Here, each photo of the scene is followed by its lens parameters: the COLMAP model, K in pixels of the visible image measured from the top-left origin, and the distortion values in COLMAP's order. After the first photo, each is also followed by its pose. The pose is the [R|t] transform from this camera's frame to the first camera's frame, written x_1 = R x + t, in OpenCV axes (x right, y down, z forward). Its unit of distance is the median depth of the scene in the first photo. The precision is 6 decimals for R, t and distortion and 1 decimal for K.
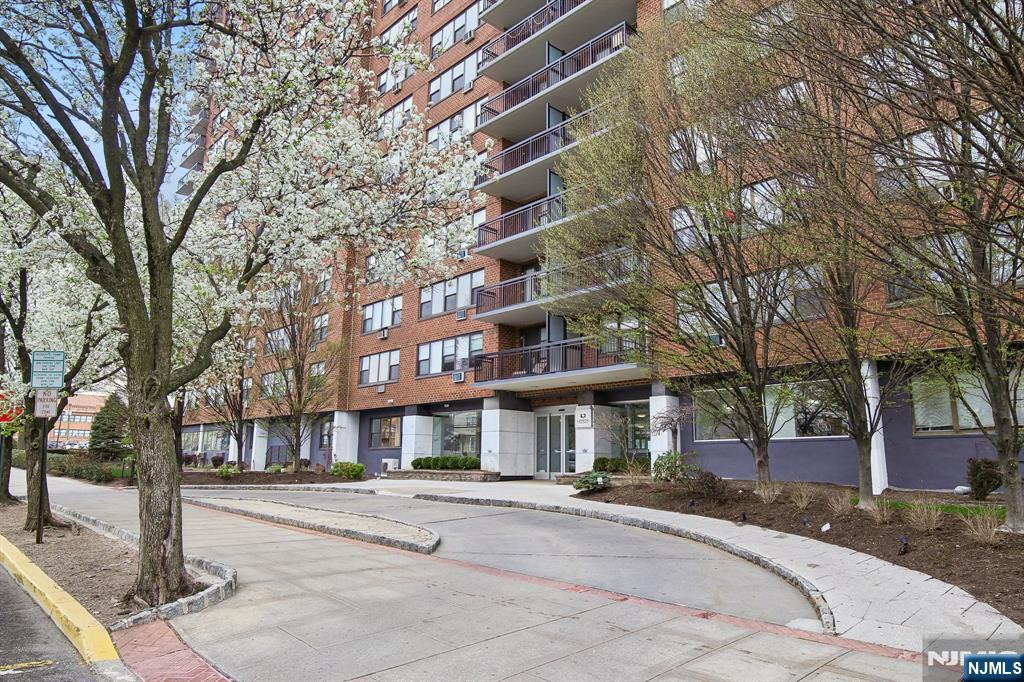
lens RADIAL K [[672.6, 0, 513.2], [0, 672.6, 340.4], [0, 0, 1]] dist [-0.036113, 0.009261]
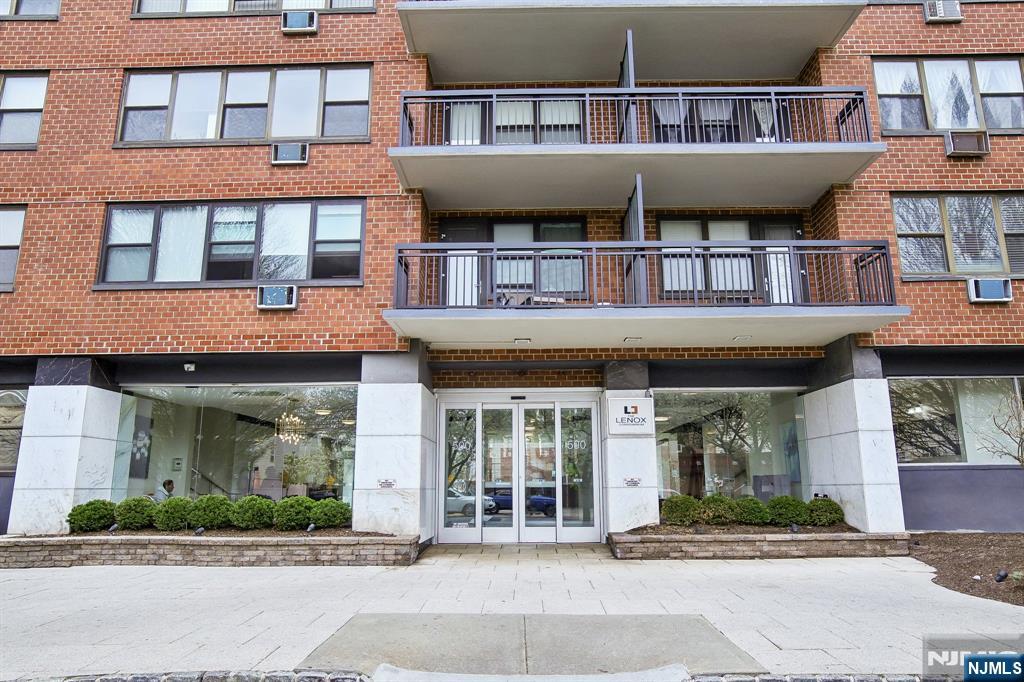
lens RADIAL K [[672.6, 0, 509.9], [0, 672.6, 340.7], [0, 0, 1]] dist [-0.036113, 0.009261]
pose [[0.689170, 0.143982, 0.710151, -0.260805], [-0.116017, 0.989341, -0.087998, 0.097349], [-0.715252, -0.021744, 0.698529, 0.609340]]
